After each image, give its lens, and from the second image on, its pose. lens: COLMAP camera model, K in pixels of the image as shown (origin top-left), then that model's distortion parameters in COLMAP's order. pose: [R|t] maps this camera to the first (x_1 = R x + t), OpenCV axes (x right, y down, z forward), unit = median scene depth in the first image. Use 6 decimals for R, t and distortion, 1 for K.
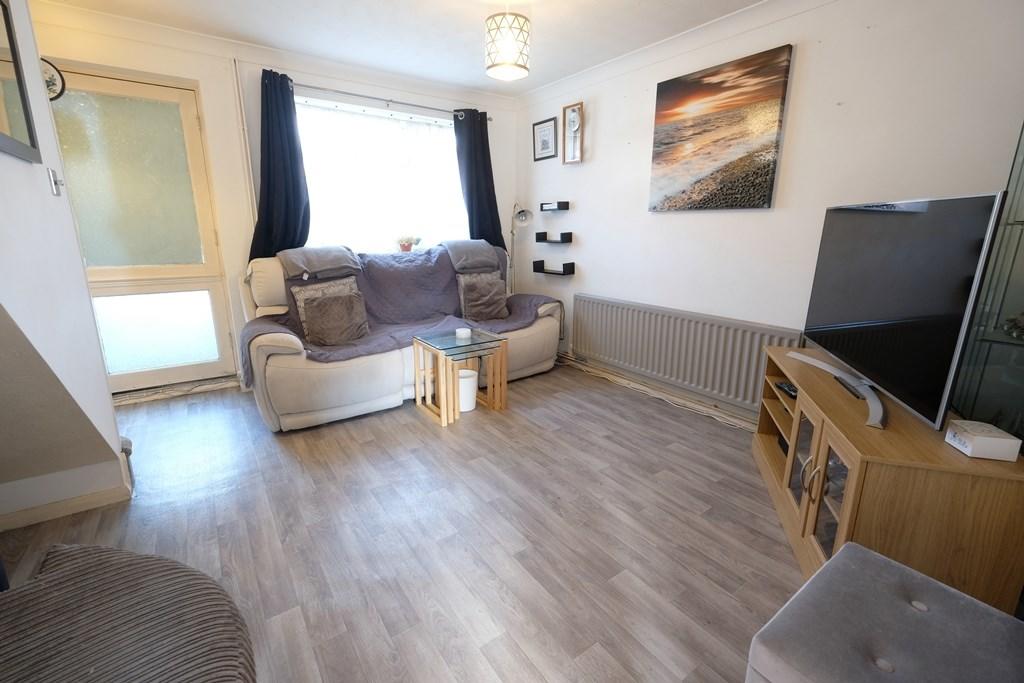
lens RADIAL K [[453.4, 0, 513.3], [0, 453.4, 336.7], [0, 0, 1]] dist [-0.010668, 0.000615]
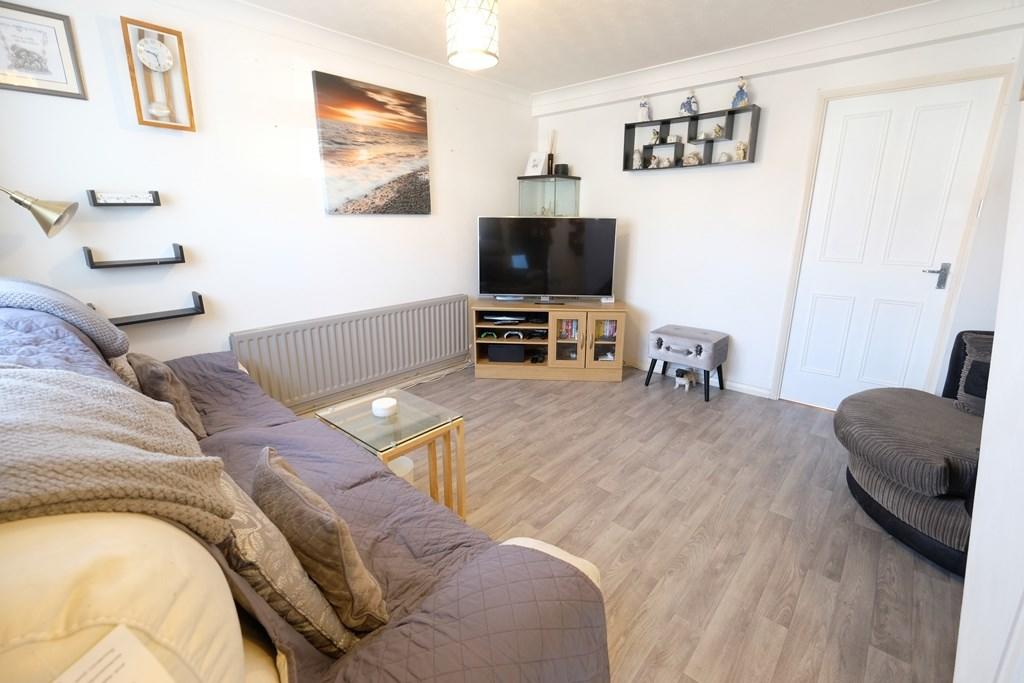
lens RADIAL K [[453.4, 0, 511.3], [0, 453.4, 339.7], [0, 0, 1]] dist [-0.010668, 0.000615]
pose [[-0.242281, -0.254220, 0.936308, -0.779414], [0.226575, 0.923550, 0.309385, -0.269575], [-0.943379, 0.287102, -0.166159, 0.980388]]
